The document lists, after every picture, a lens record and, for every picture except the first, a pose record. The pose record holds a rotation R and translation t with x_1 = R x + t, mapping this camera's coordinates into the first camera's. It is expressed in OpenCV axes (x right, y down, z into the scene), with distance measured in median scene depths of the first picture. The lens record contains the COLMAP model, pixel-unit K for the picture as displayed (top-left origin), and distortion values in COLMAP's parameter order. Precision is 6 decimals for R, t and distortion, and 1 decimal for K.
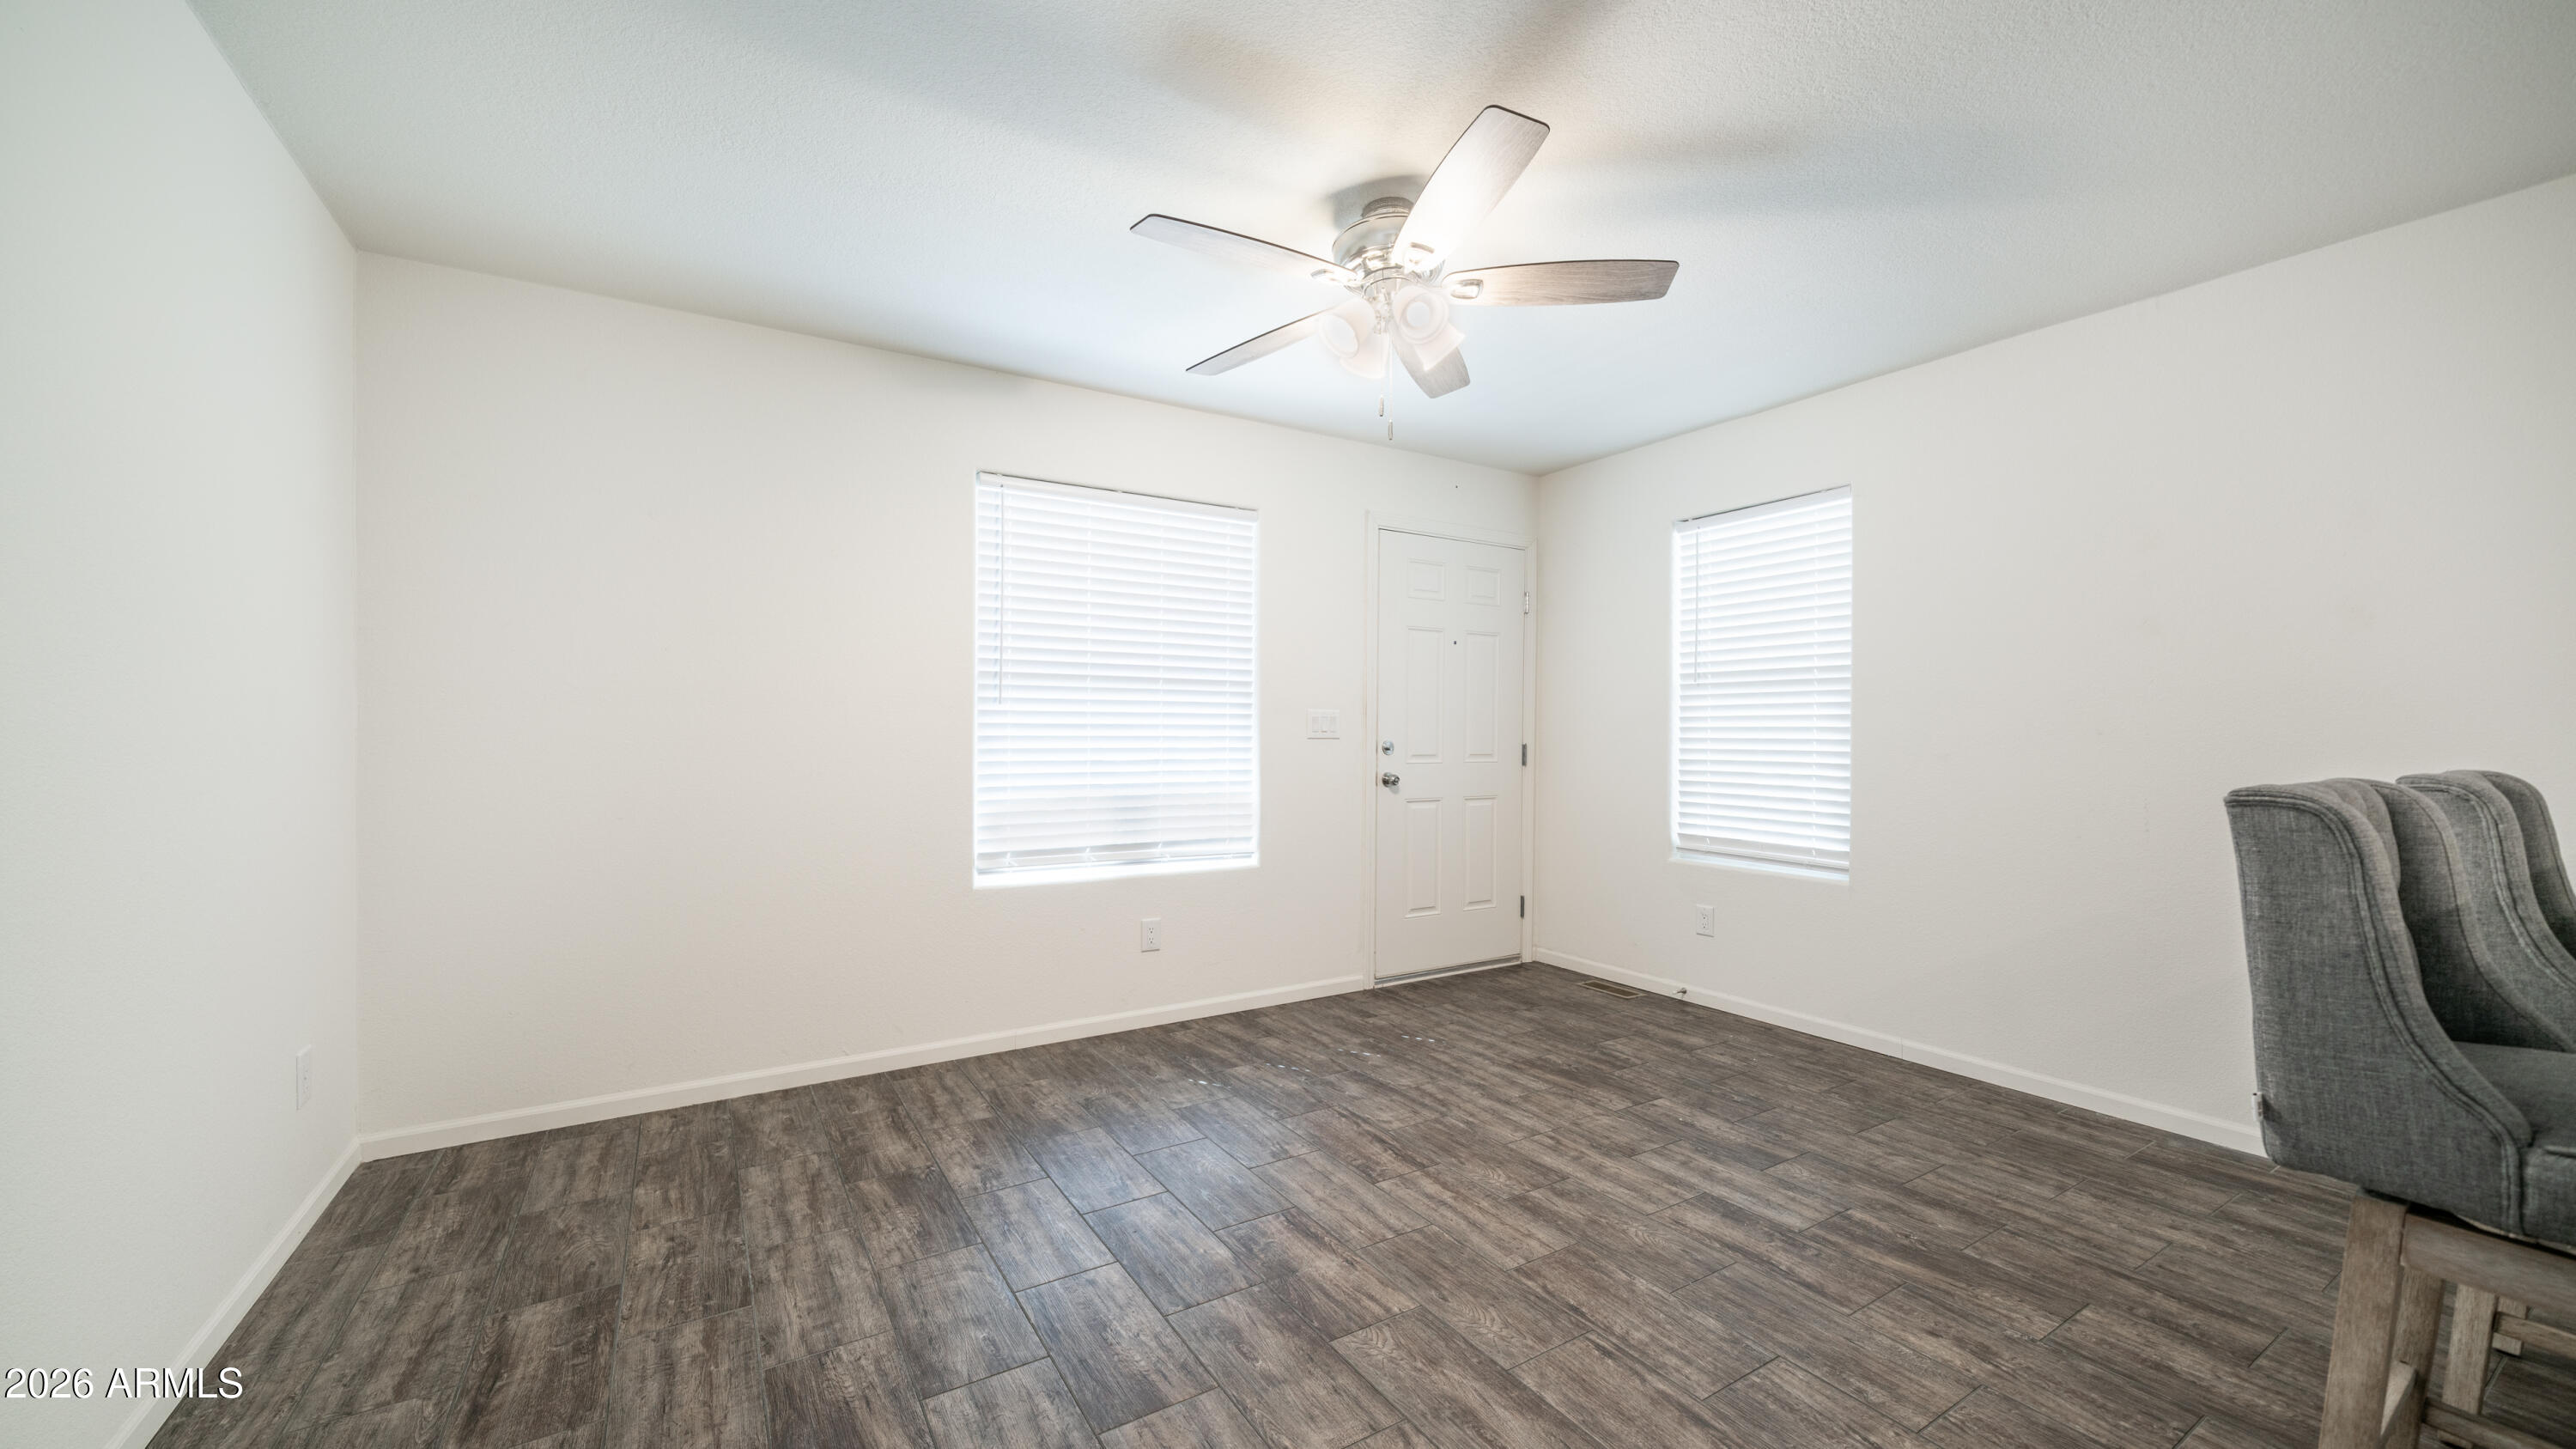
lens RADIAL K [[981.7, 0, 1248.3], [0, 981.7, 713.8], [0, 0, 1]] dist [0.013912, -0.000544]
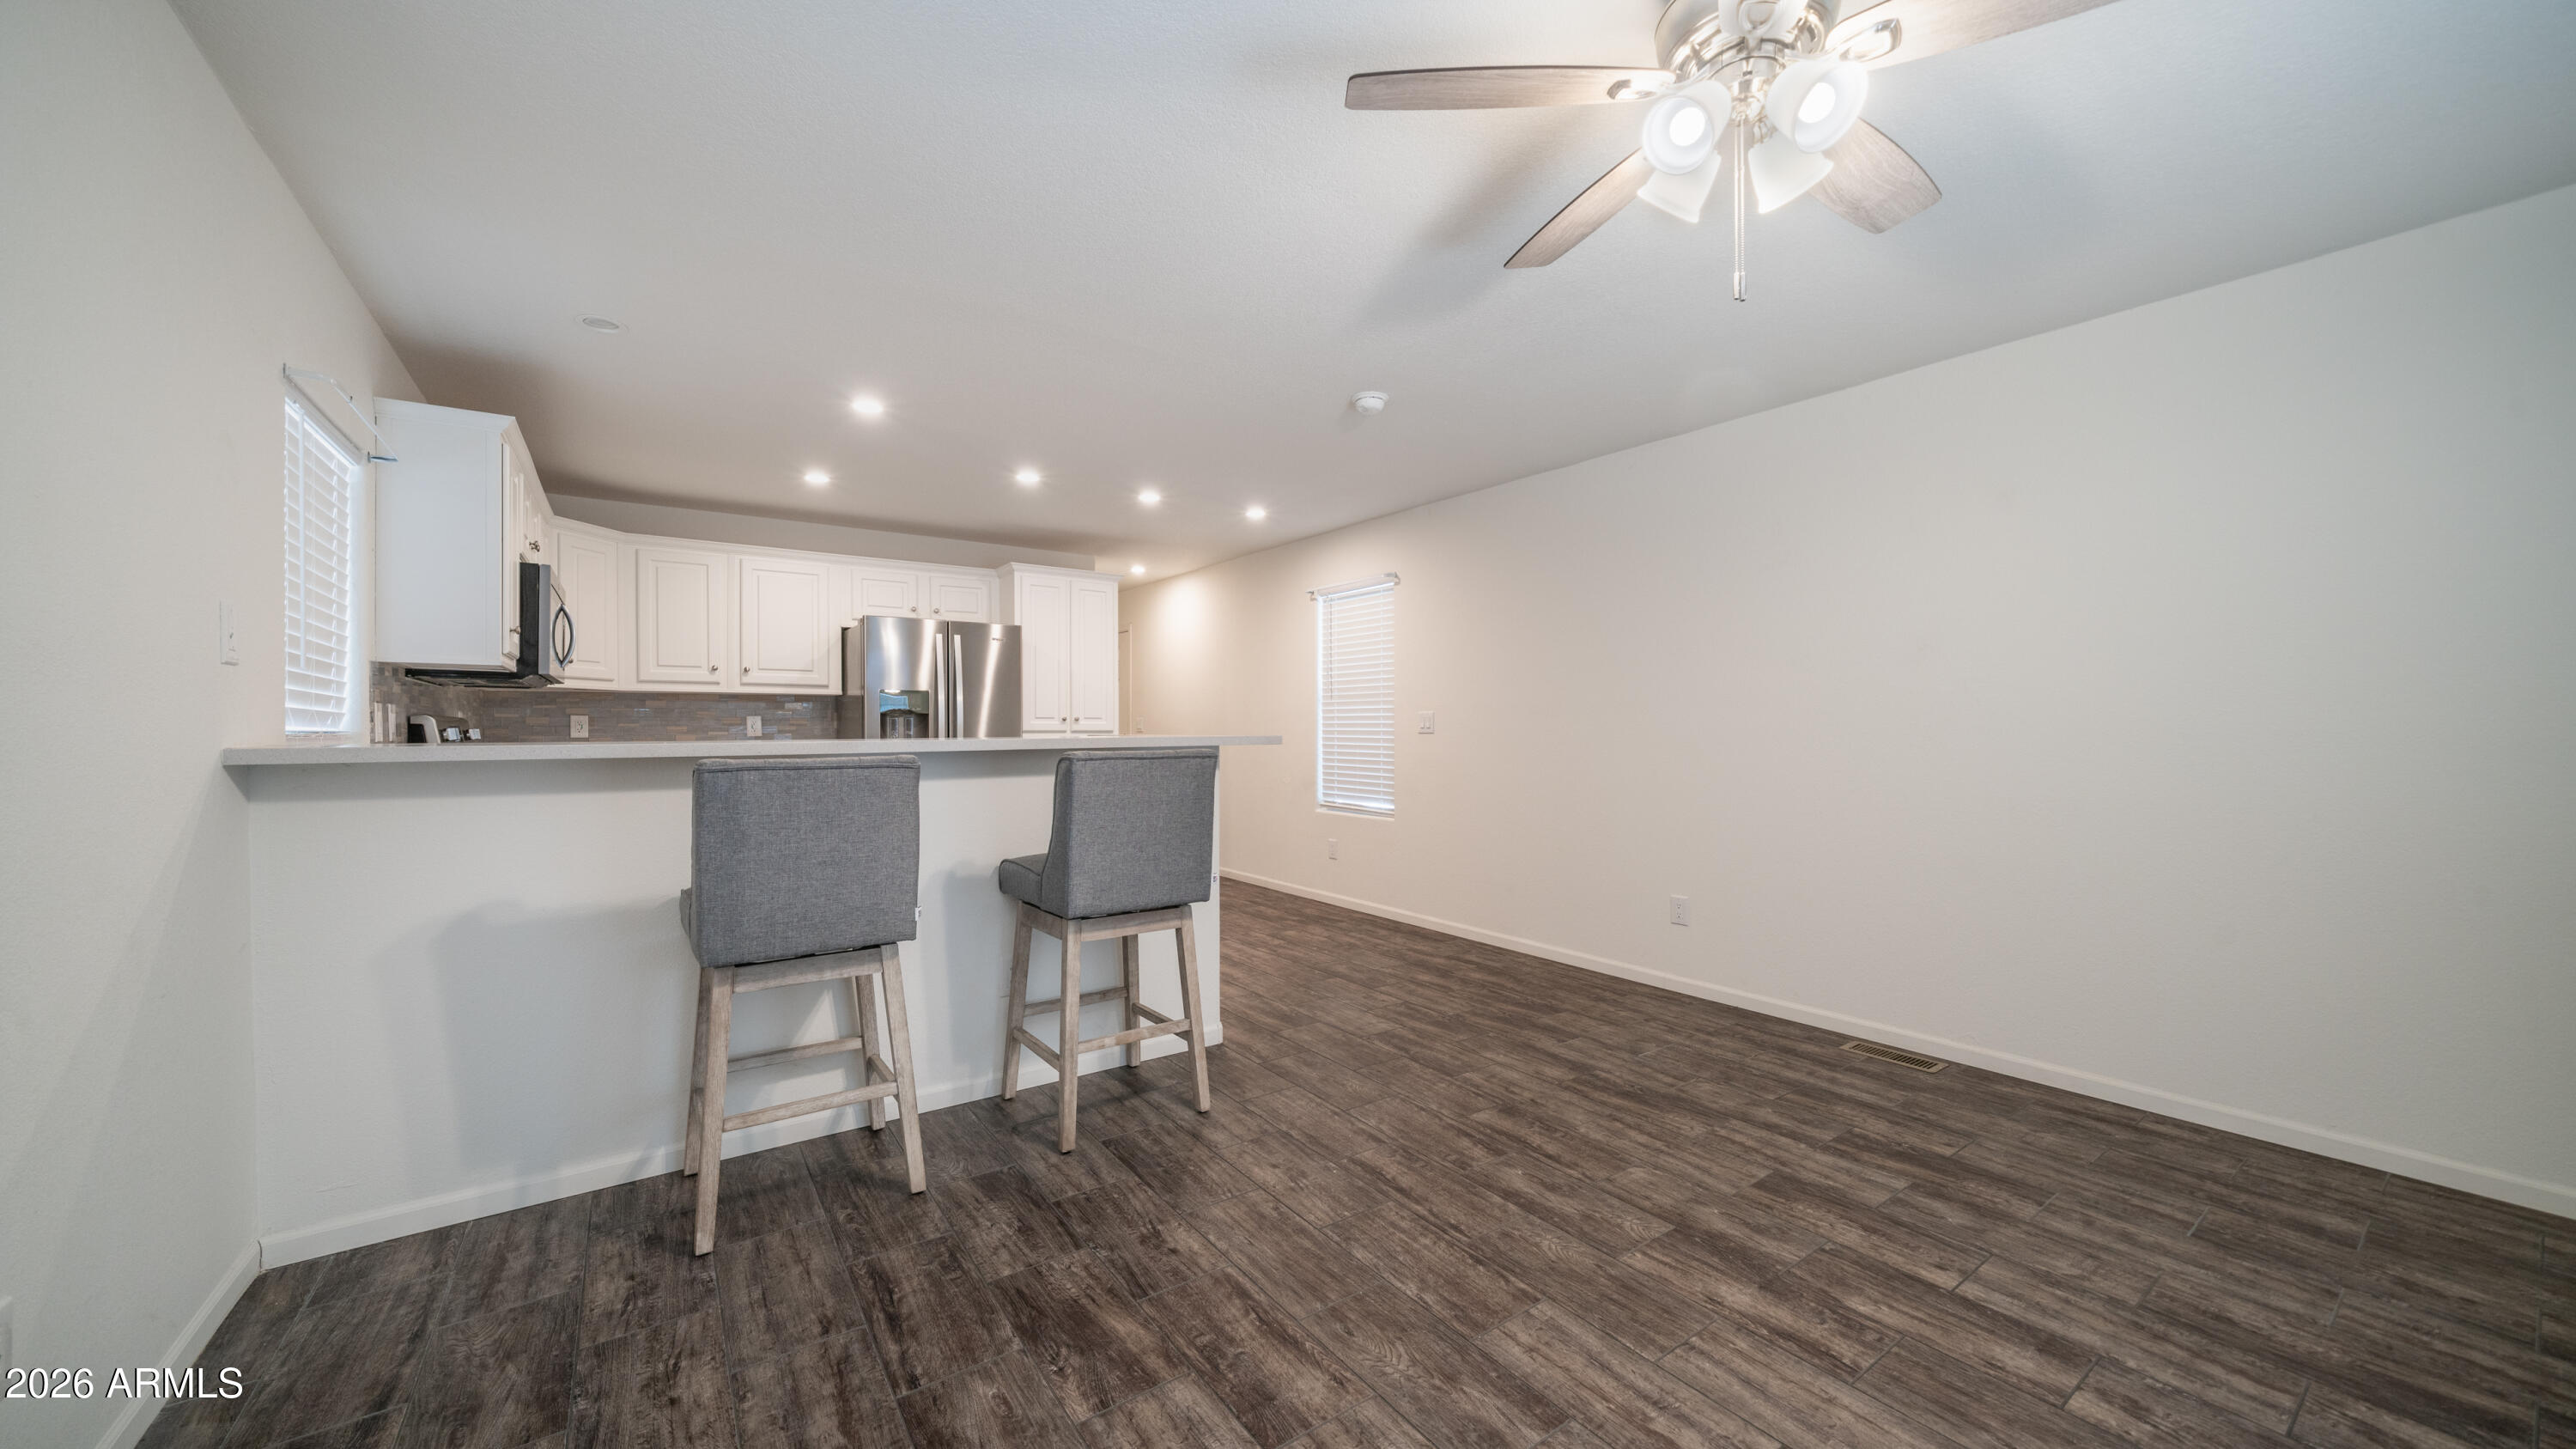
lens RADIAL K [[902.4, 0, 1274.7], [0, 902.4, 731.5], [0, 0, 1]] dist [-0.000442, 0.000255]
pose [[-0.996787, -0.004157, -0.079985, 0.504215], [-0.003076, 0.999902, -0.013633, 0.030117], [0.080034, -0.013343, -0.996703, 1.569768]]
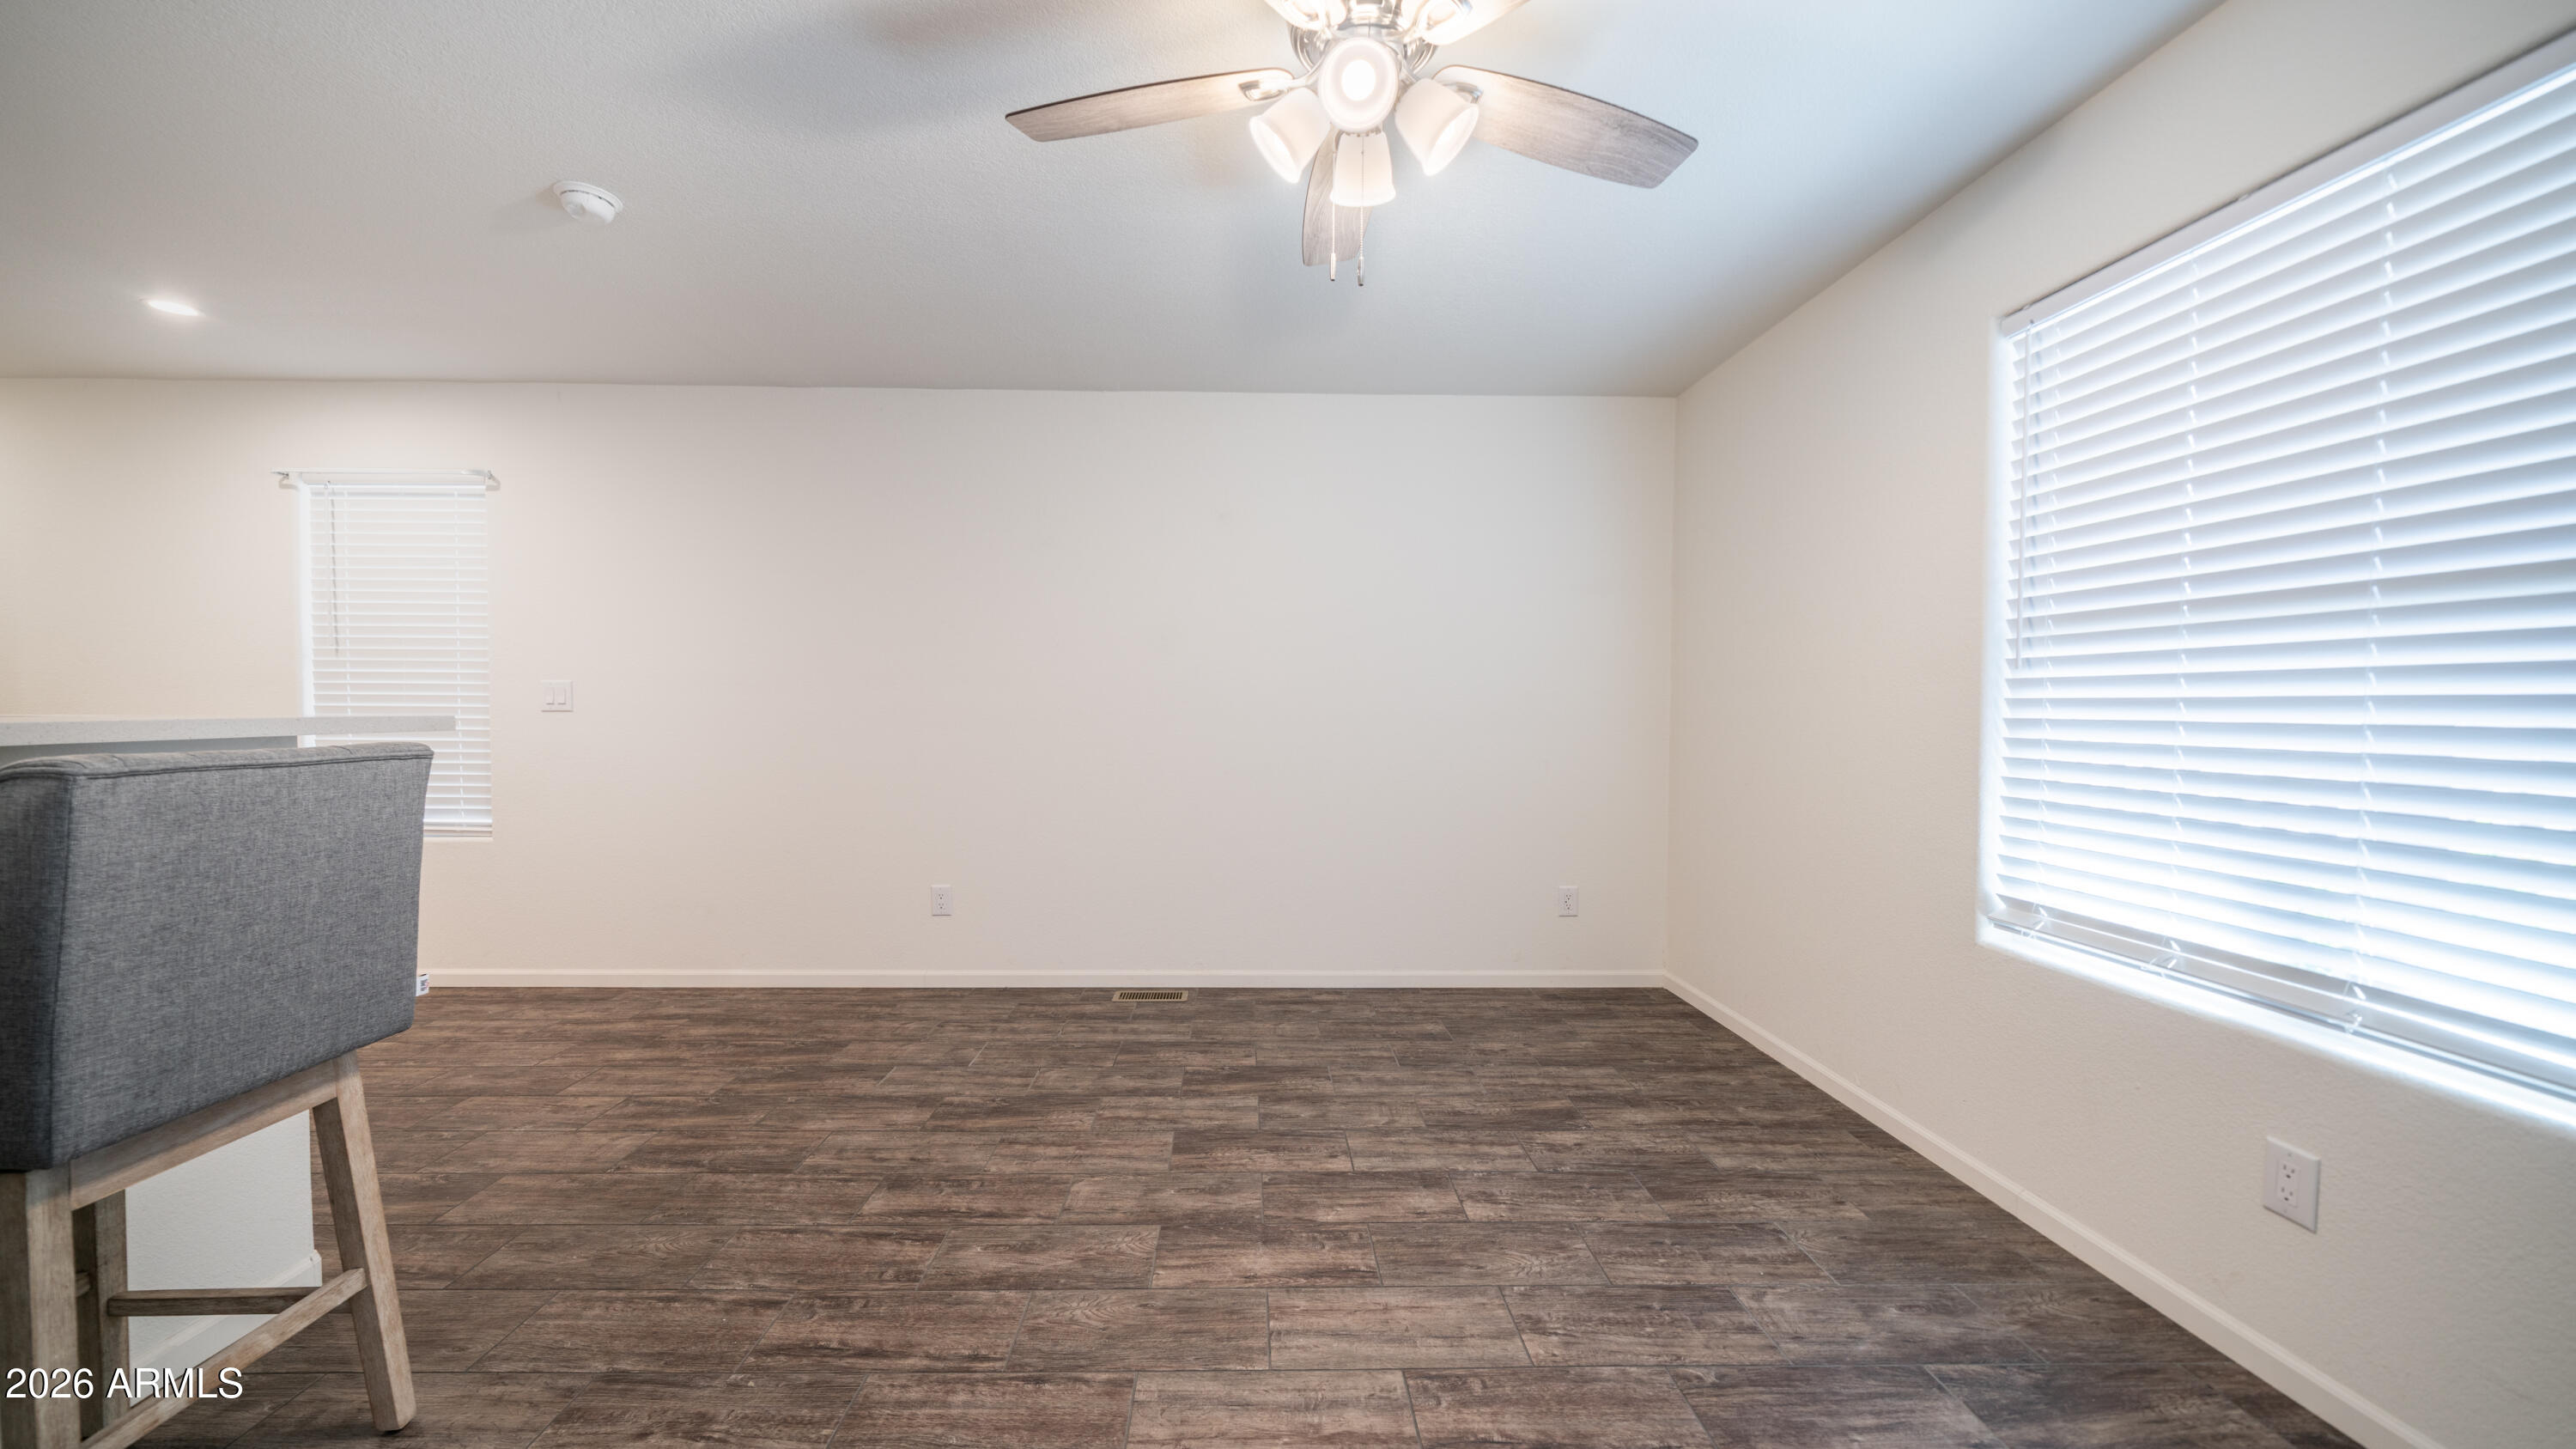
lens RADIAL K [[925.7, 0, 1256.6], [0, 925.7, 732.9], [0, 0, 1]] dist [-0.000992, 0.000028]
pose [[-0.496101, 0.015569, -0.868125, 0.733384], [0.007014, 0.999878, 0.013923, 0.026822], [0.868237, 0.000818, -0.496150, 1.241256]]
